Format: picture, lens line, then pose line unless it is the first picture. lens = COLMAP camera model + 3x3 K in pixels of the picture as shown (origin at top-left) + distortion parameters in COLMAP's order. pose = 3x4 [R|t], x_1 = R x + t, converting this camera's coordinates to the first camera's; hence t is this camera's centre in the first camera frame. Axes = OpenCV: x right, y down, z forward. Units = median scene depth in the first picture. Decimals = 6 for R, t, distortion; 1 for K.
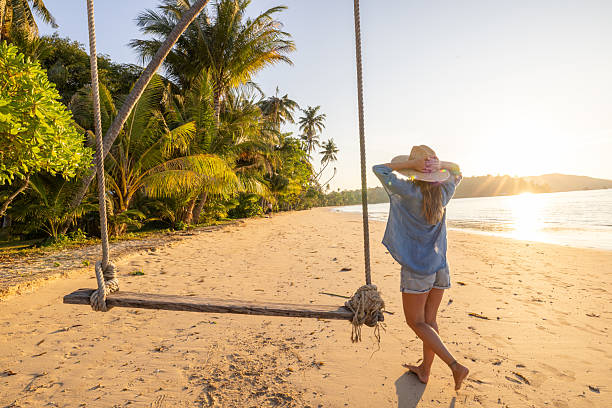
lens RADIAL K [[358.2, 0, 304.3], [0, 358.2, 205.3], [0, 0, 1]] dist [-0.003028, -0.002460]
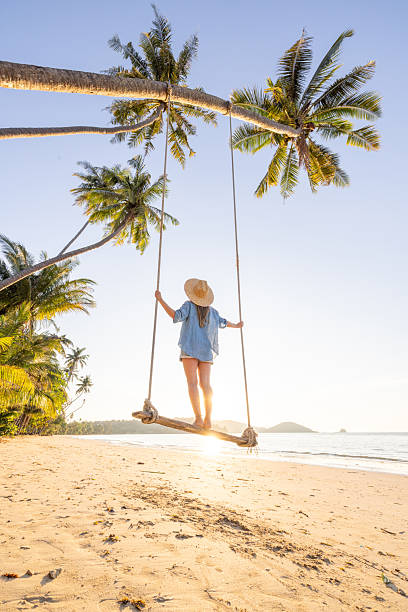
lens RADIAL K [[260.5, 0, 202.0], [0, 260.5, 309.3], [0, 0, 1]] dist [0.000137, -0.000023]
pose [[0.864280, 0.265341, 0.427334, -0.100561], [-0.046079, 0.887744, -0.458025, 0.039252], [-0.500896, 0.376171, 0.779486, -0.041516]]
